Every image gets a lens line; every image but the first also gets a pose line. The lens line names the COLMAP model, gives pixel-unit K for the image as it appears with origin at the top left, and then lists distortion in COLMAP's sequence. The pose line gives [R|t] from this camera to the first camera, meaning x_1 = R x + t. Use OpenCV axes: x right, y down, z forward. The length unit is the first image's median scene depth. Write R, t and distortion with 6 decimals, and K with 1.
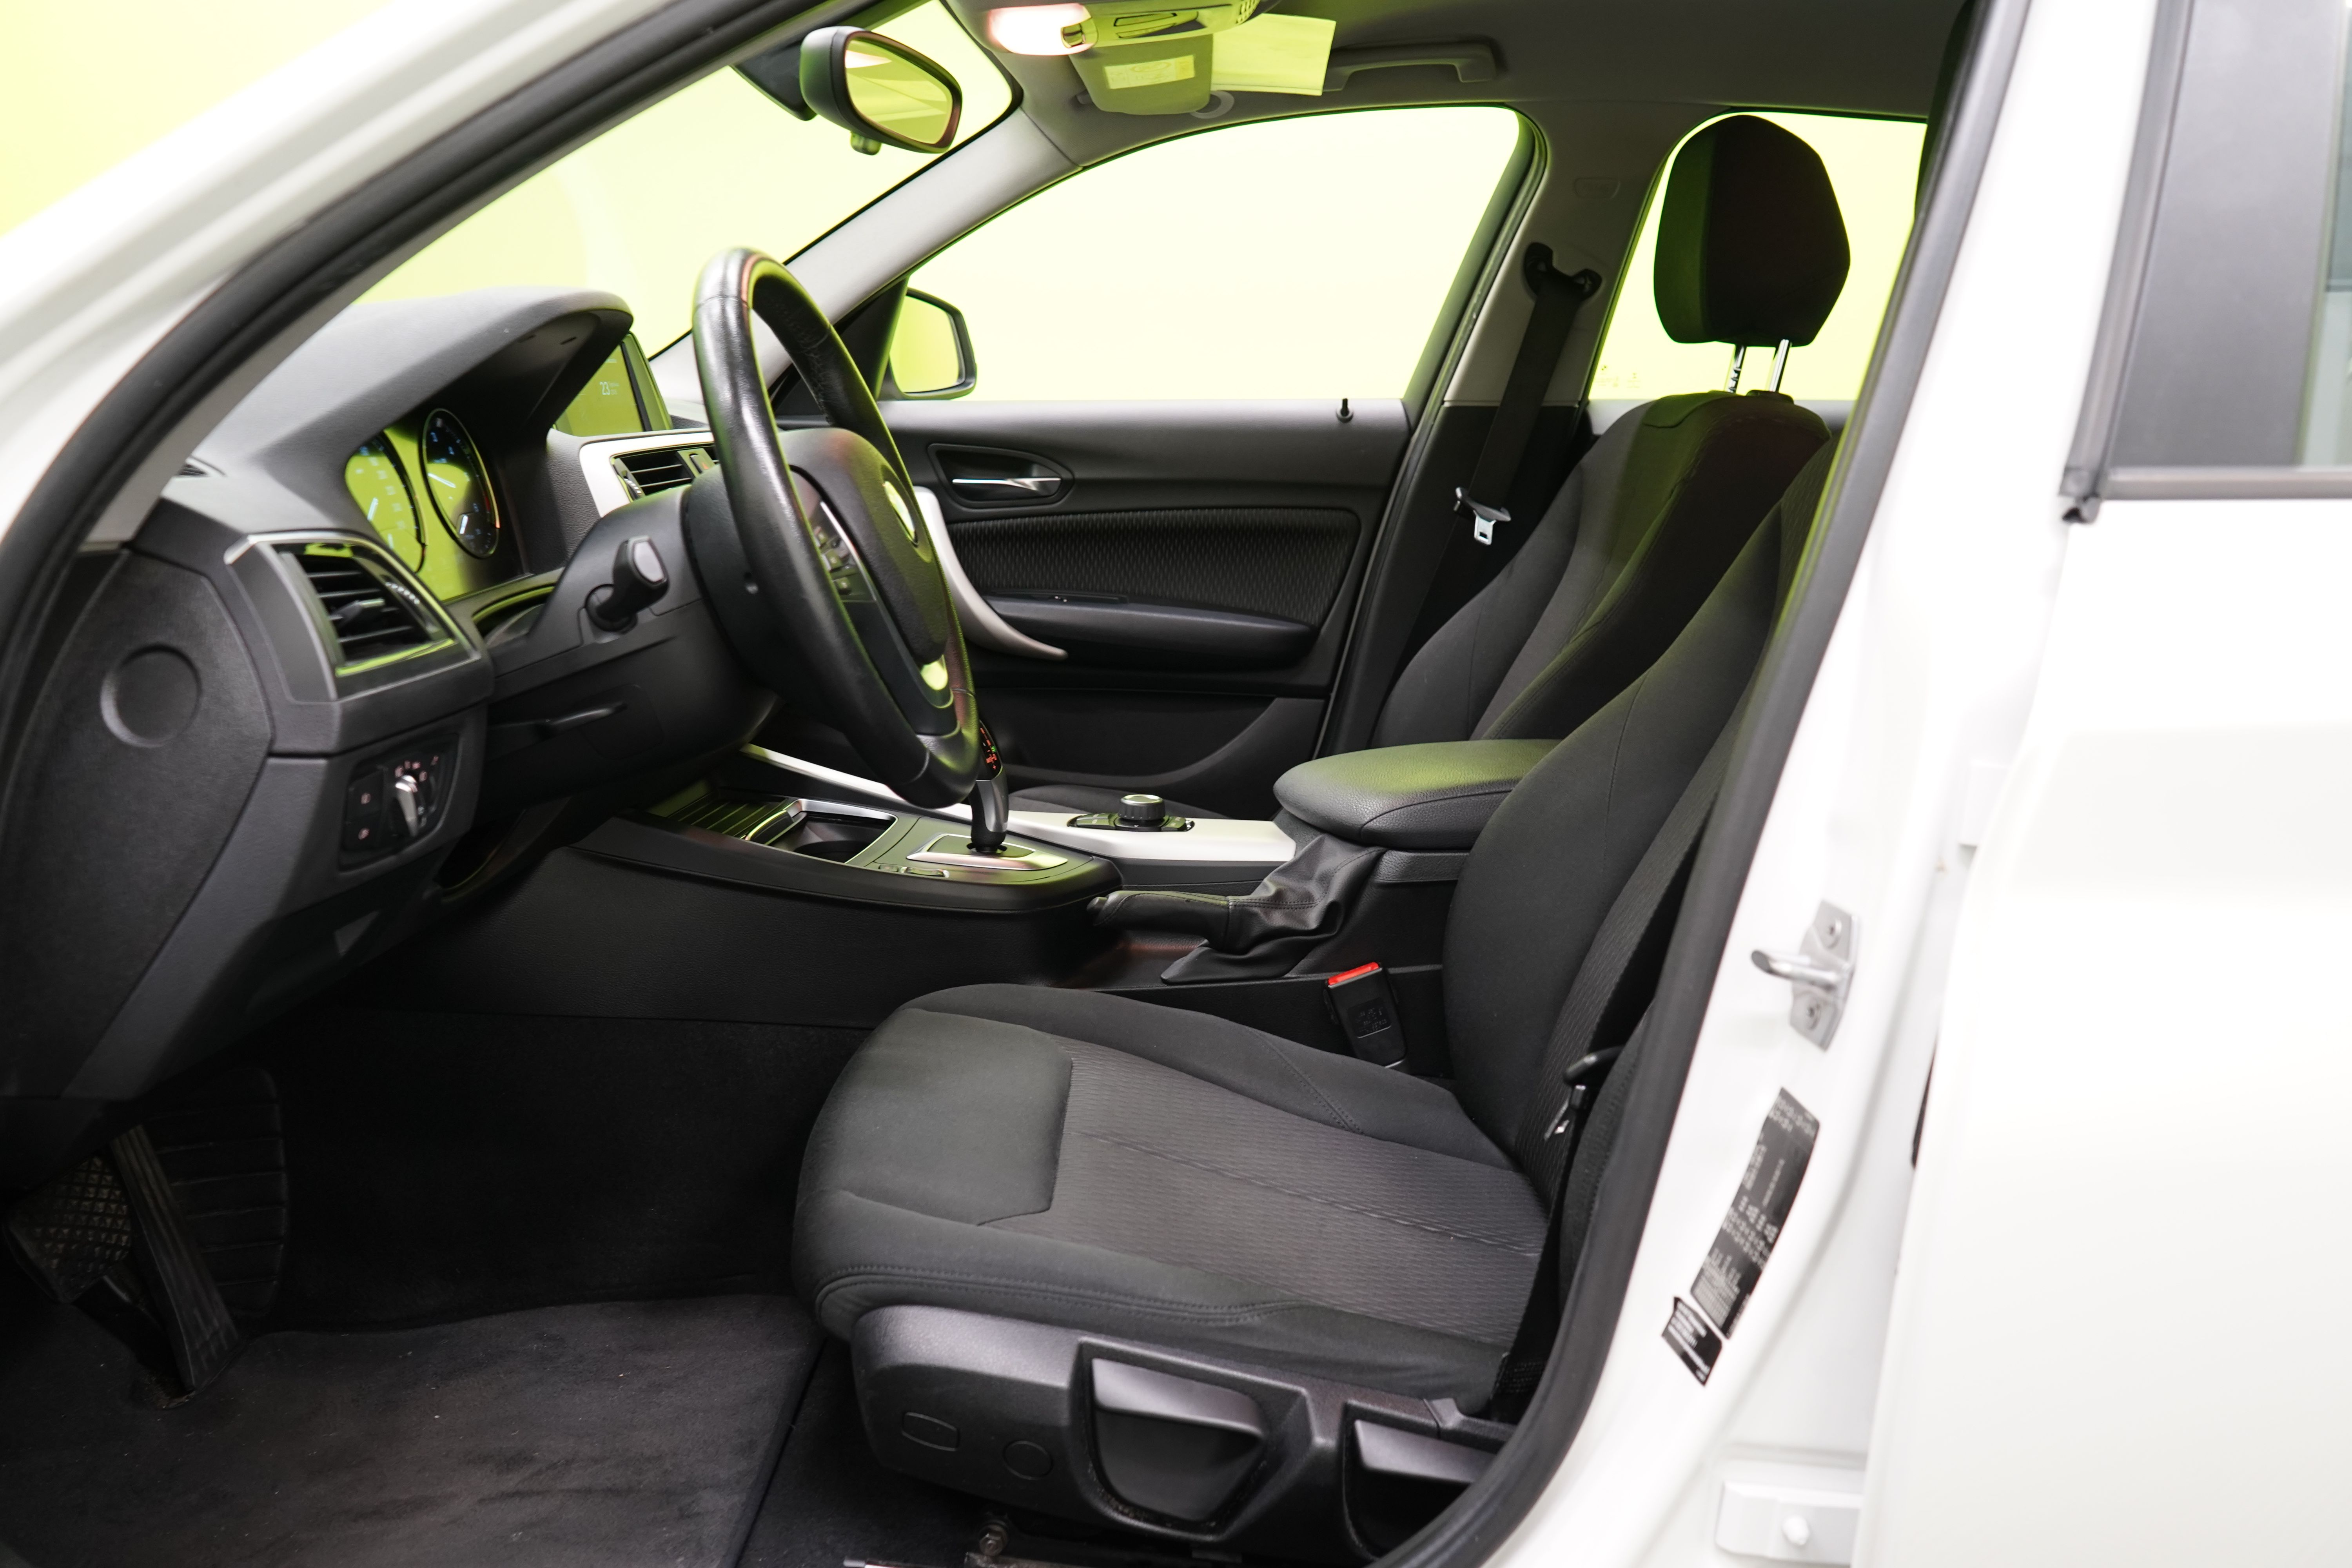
lens RADIAL K [[1884.6, 0, 1176.0], [0, 1884.6, 784.0], [0, 0, 1]] dist [-0.001372, -0.008723]
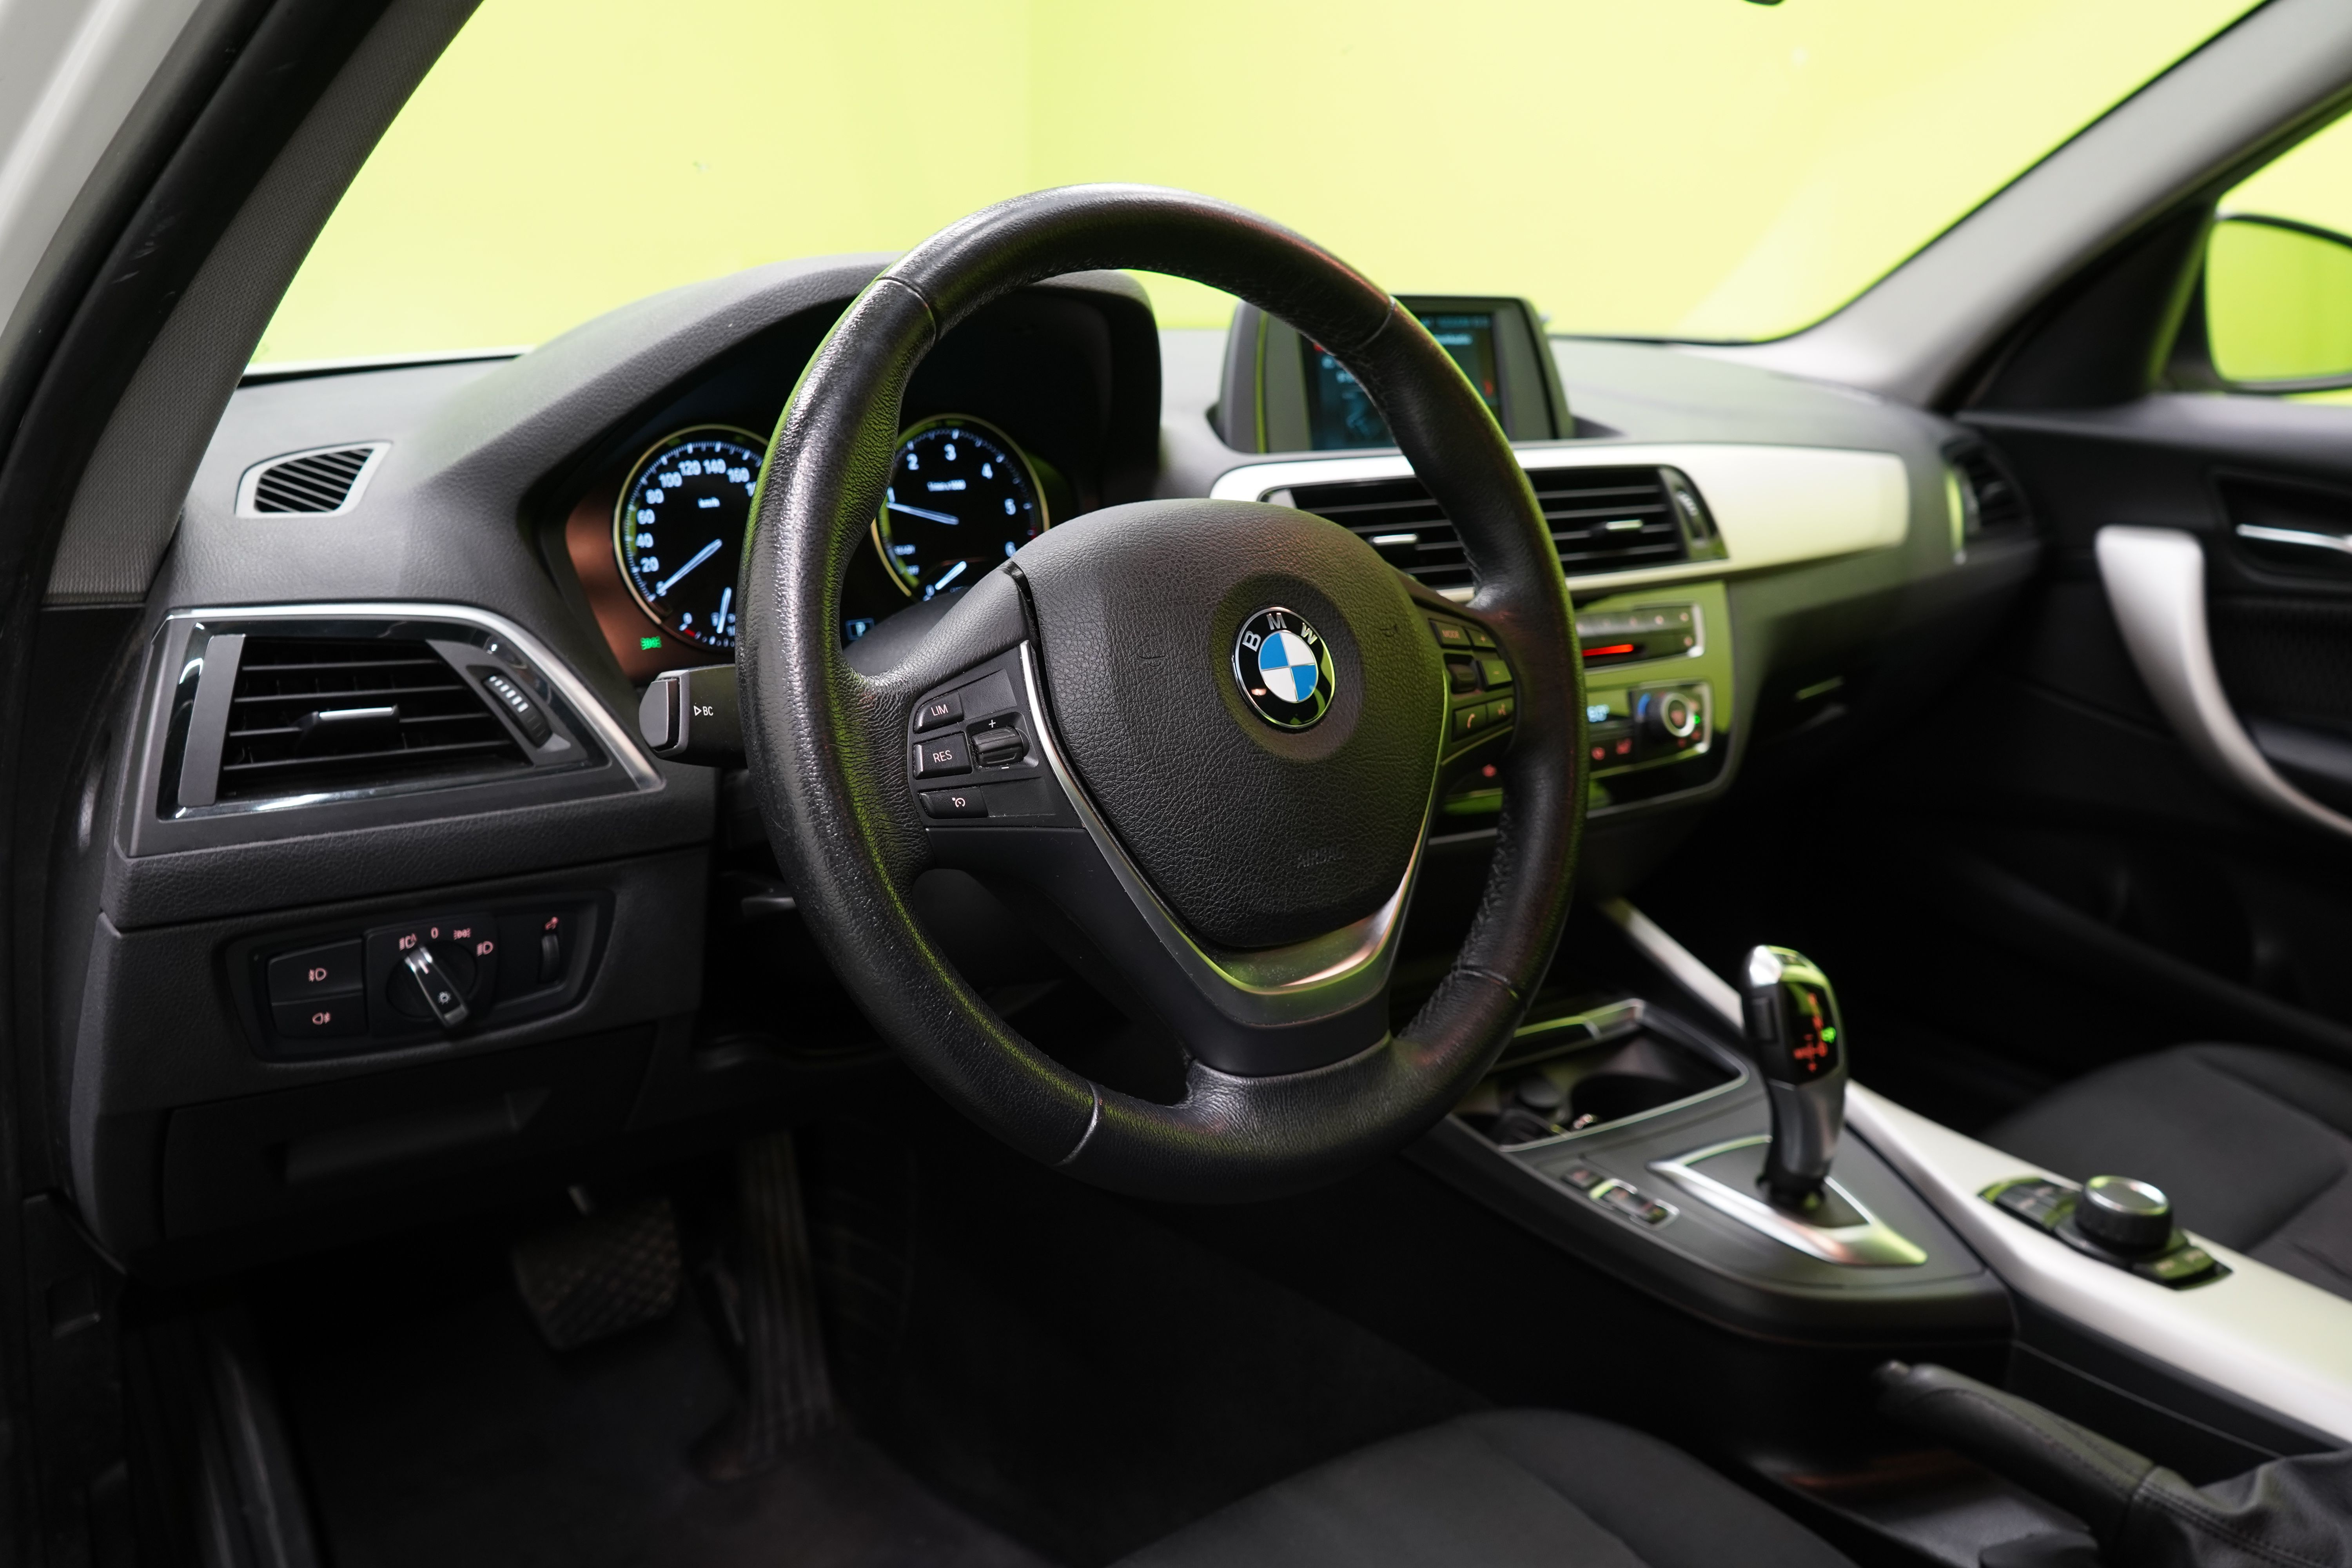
lens RADIAL K [[1884.6, 0, 1176.0], [0, 1884.6, 784.0], [0, 0, 1]] dist [-0.001372, -0.008723]
pose [[0.633003, 0.204675, -0.746603, 0.189340], [-0.174300, 0.977335, 0.120149, -0.125974], [0.754273, 0.054078, 0.654330, 0.458395]]
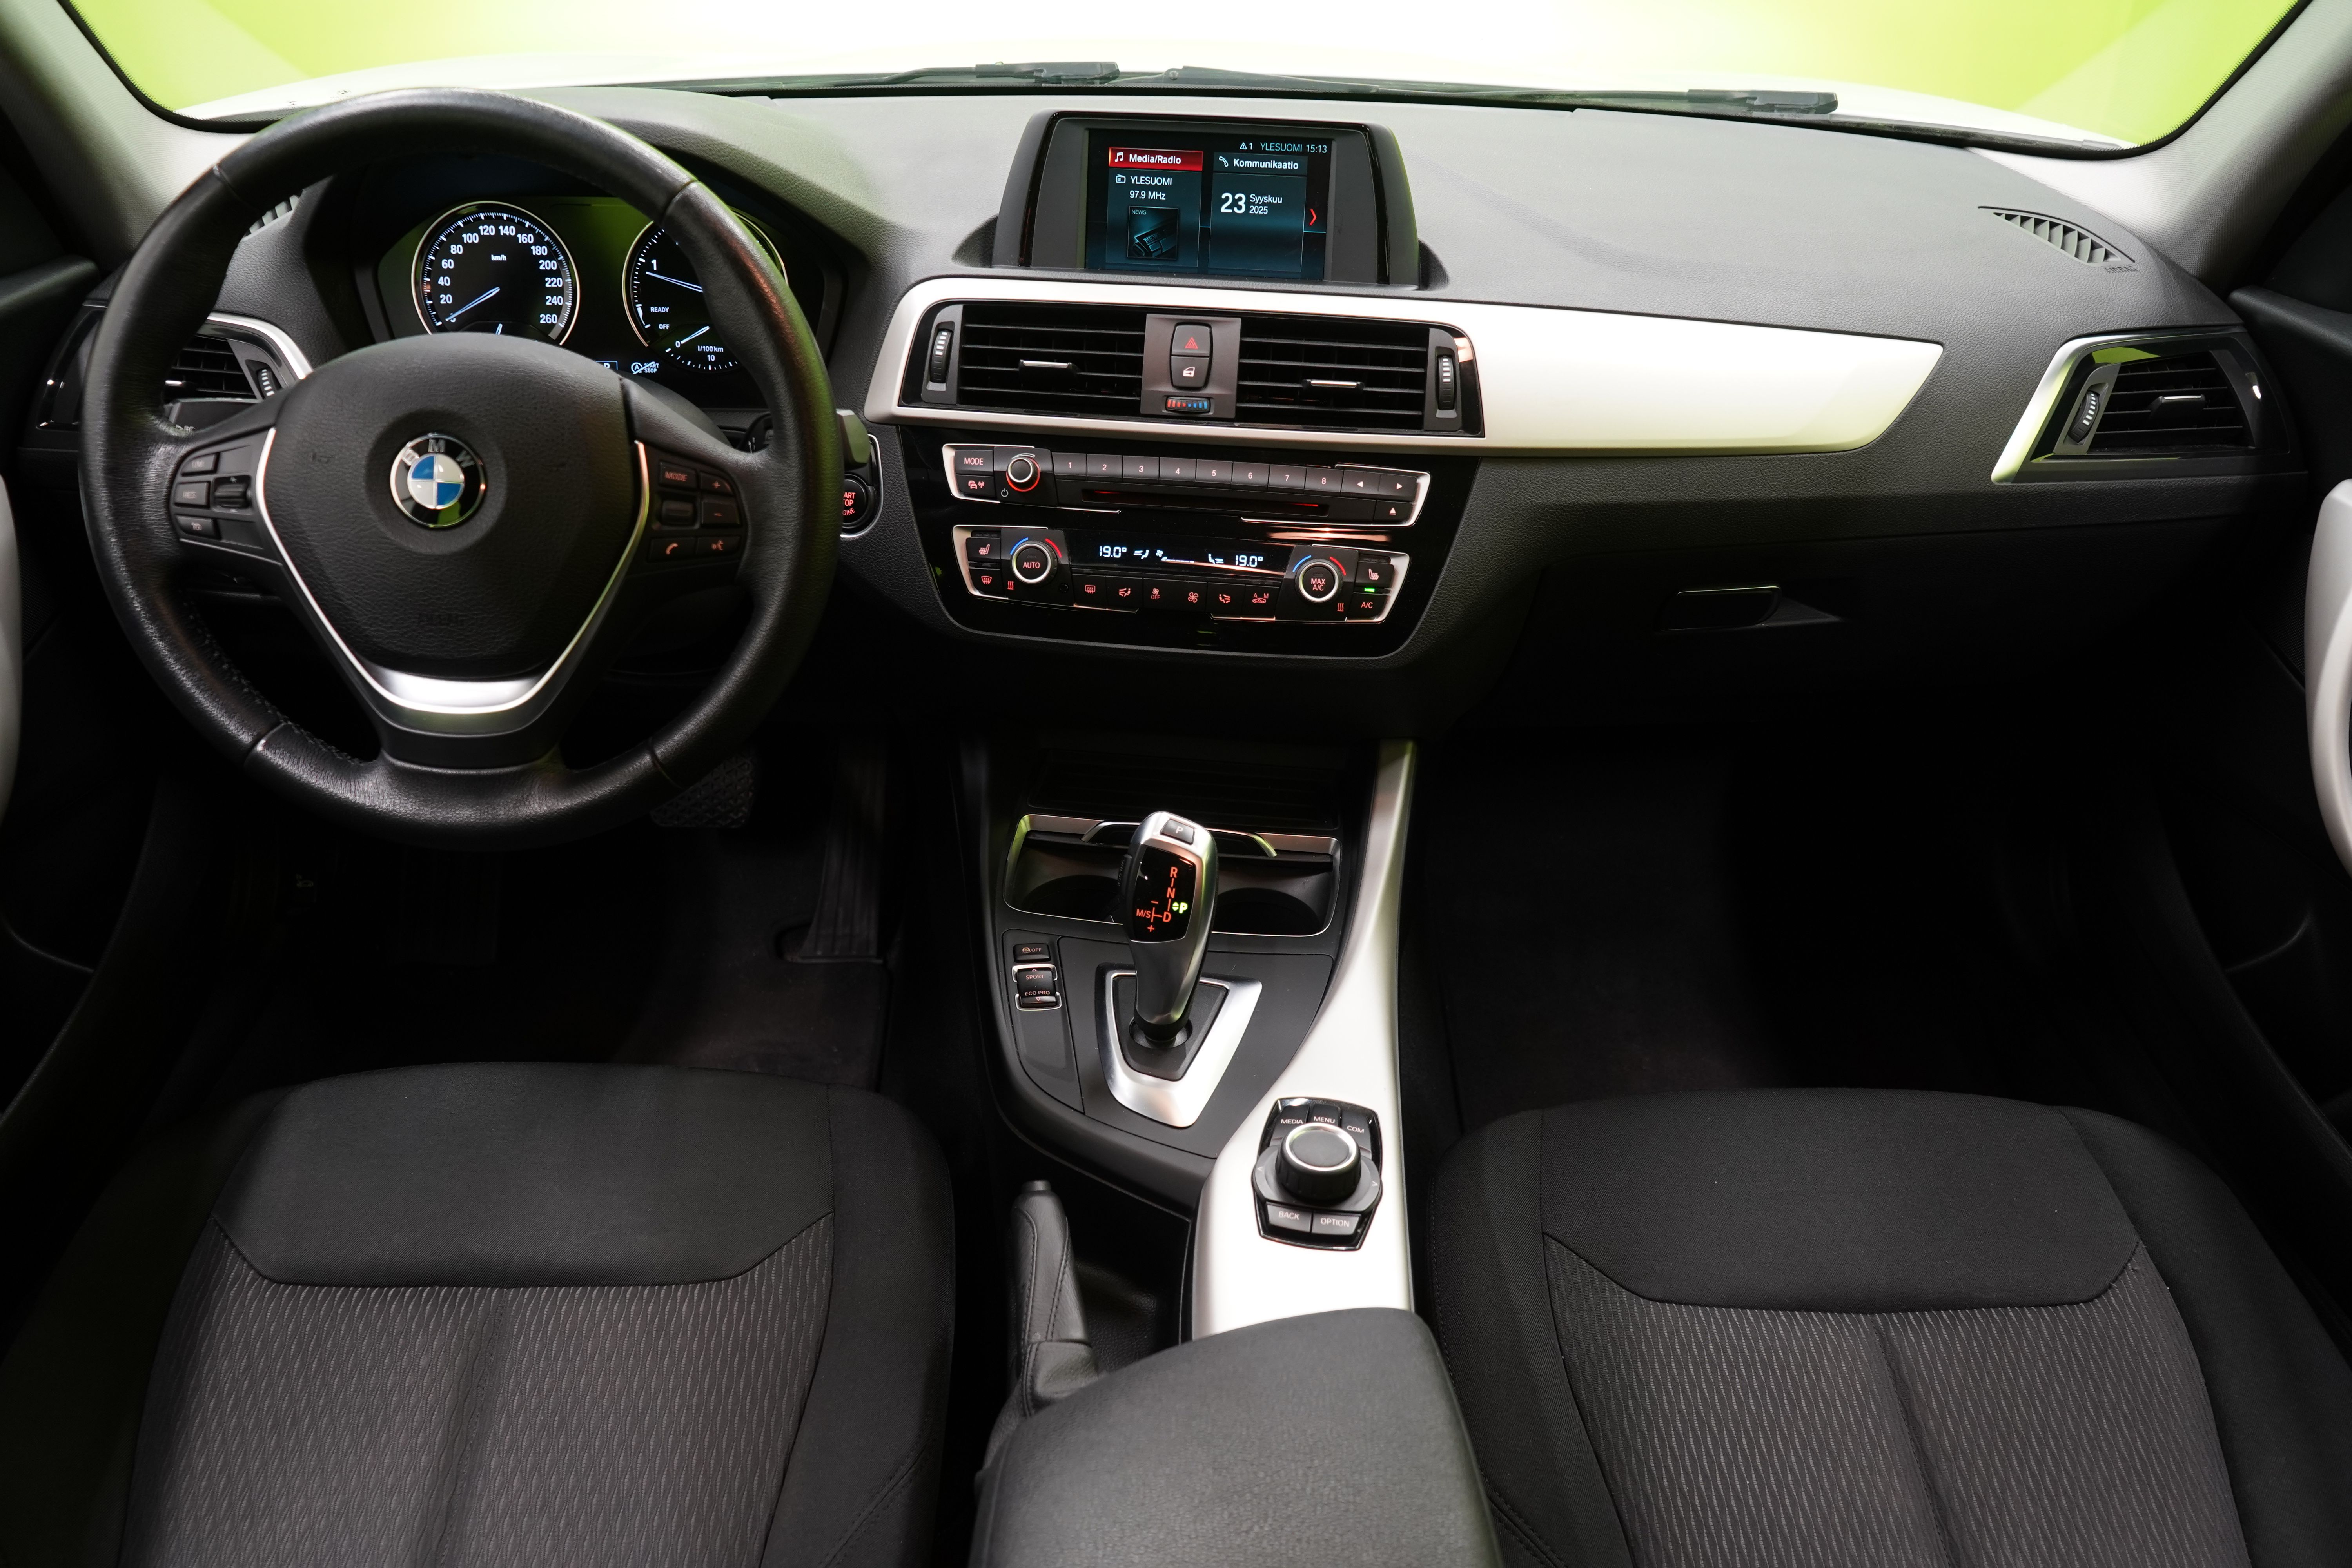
lens RADIAL K [[1884.6, 0, 1176.0], [0, 1884.6, 784.0], [0, 0, 1]] dist [-0.001372, -0.008723]
pose [[0.010321, 0.475685, -0.879555, 0.419142], [-0.235681, 0.855979, 0.460168, -0.329004], [0.971776, 0.202545, 0.120944, 0.889601]]
